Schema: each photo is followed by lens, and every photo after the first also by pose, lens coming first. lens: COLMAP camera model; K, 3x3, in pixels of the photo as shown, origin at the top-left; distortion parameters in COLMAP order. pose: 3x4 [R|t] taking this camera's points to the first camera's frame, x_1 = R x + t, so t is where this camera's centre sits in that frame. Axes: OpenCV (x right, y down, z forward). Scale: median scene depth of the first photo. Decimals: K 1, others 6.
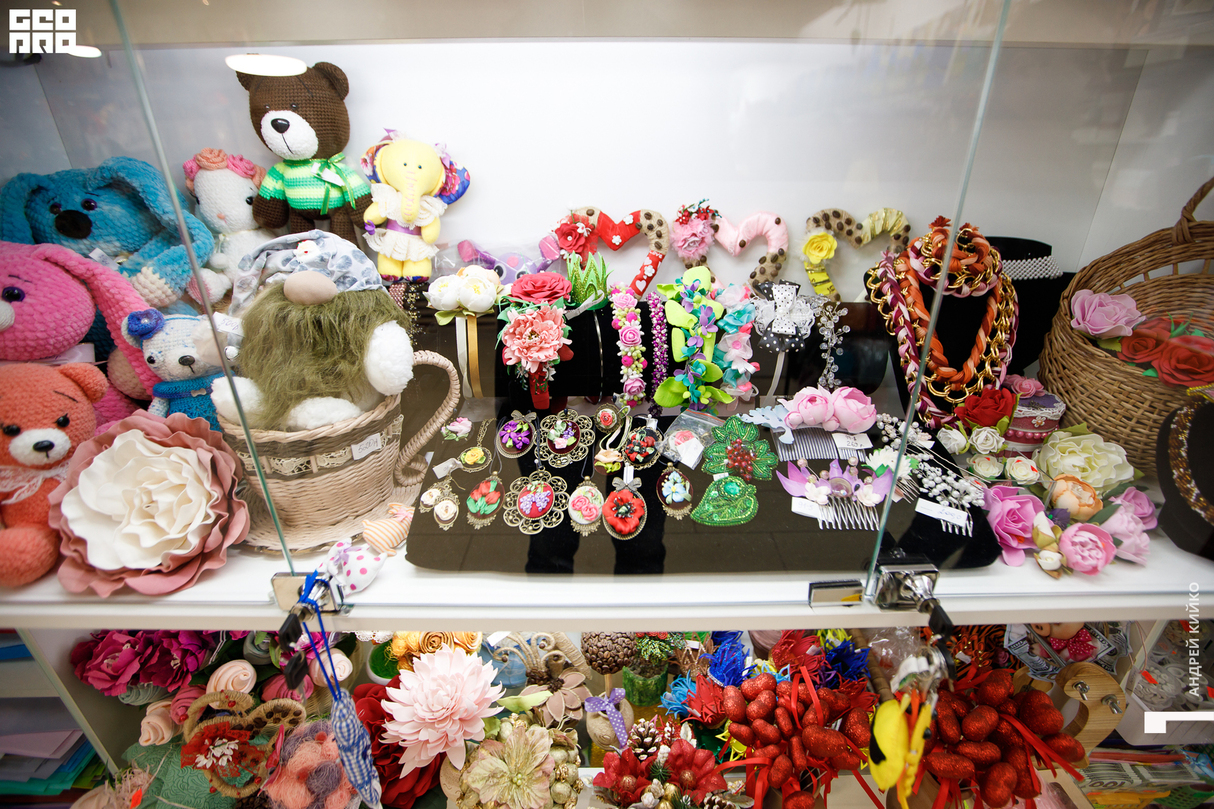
lens RADIAL K [[559.7, 0, 607.0], [0, 559.7, 399.5], [0, 0, 1]] dist [-0.001952, 0.000004]
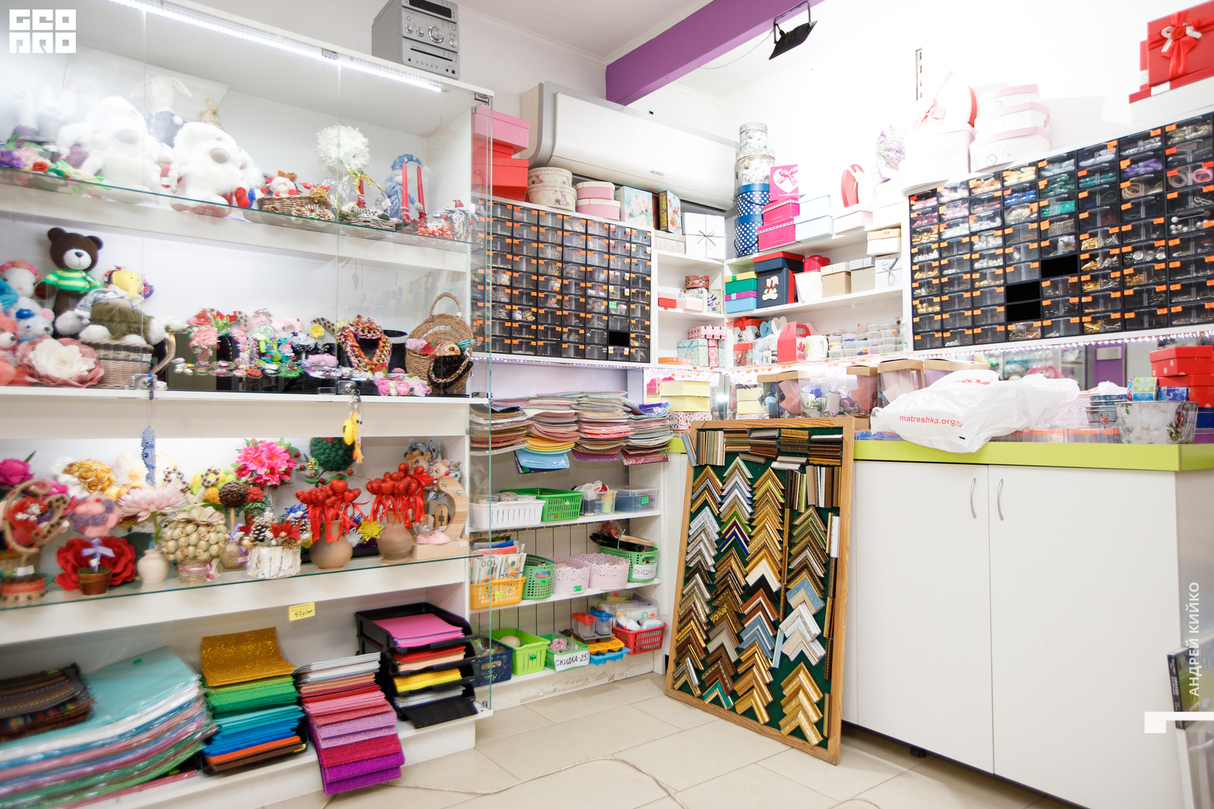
lens RADIAL K [[792.4, 0, 607.5], [0, 792.4, 409.5], [0, 0, 1]] dist [-0.018171, 0.020868]
pose [[0.803165, 0.013019, 0.595614, -0.716260], [0.249814, 0.900261, -0.356543, 1.747614], [-0.540850, 0.435156, 0.719806, -2.217493]]
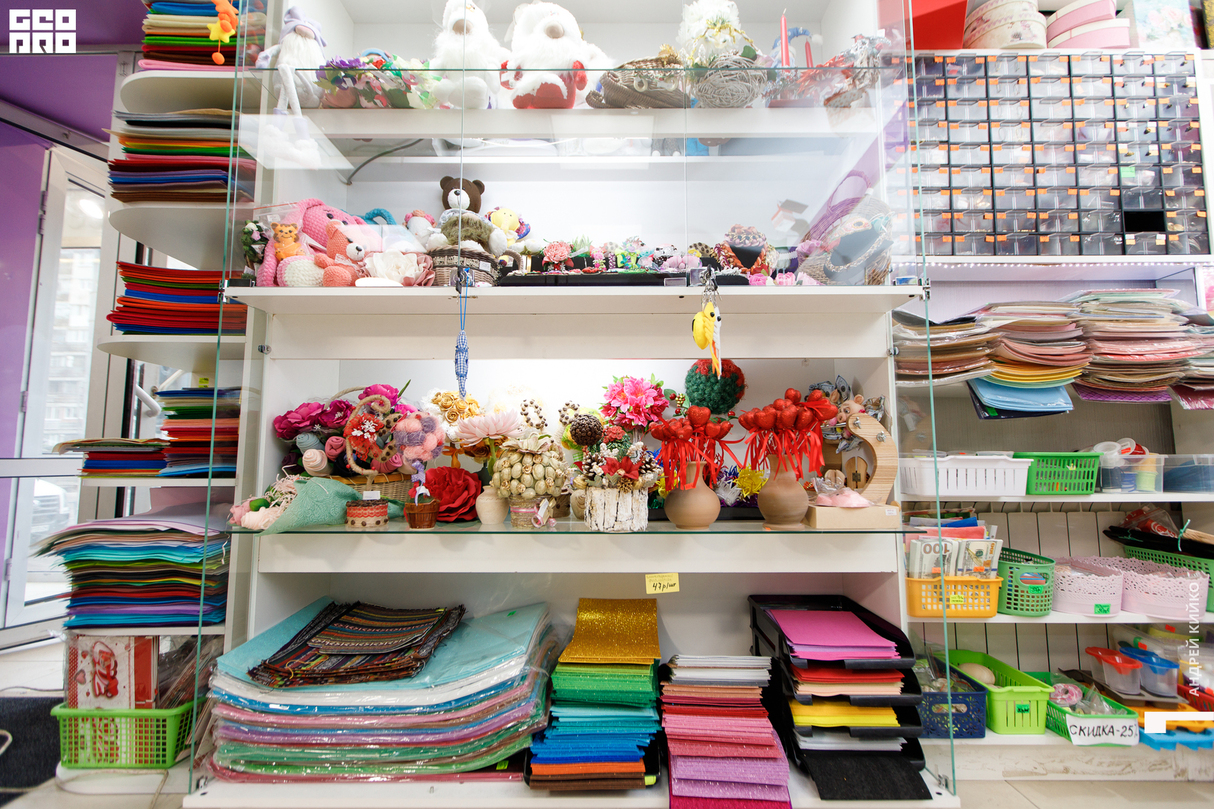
lens RADIAL K [[559.7, 0, 606.5], [0, 559.7, 403.0], [0, 0, 1]] dist [-0.001952, 0.000004]
pose [[0.999841, 0.000876, -0.017789, 0.105944], [-0.009775, 0.861917, -0.506955, 1.416178], [0.014889, 0.507048, 0.861789, -0.587092]]
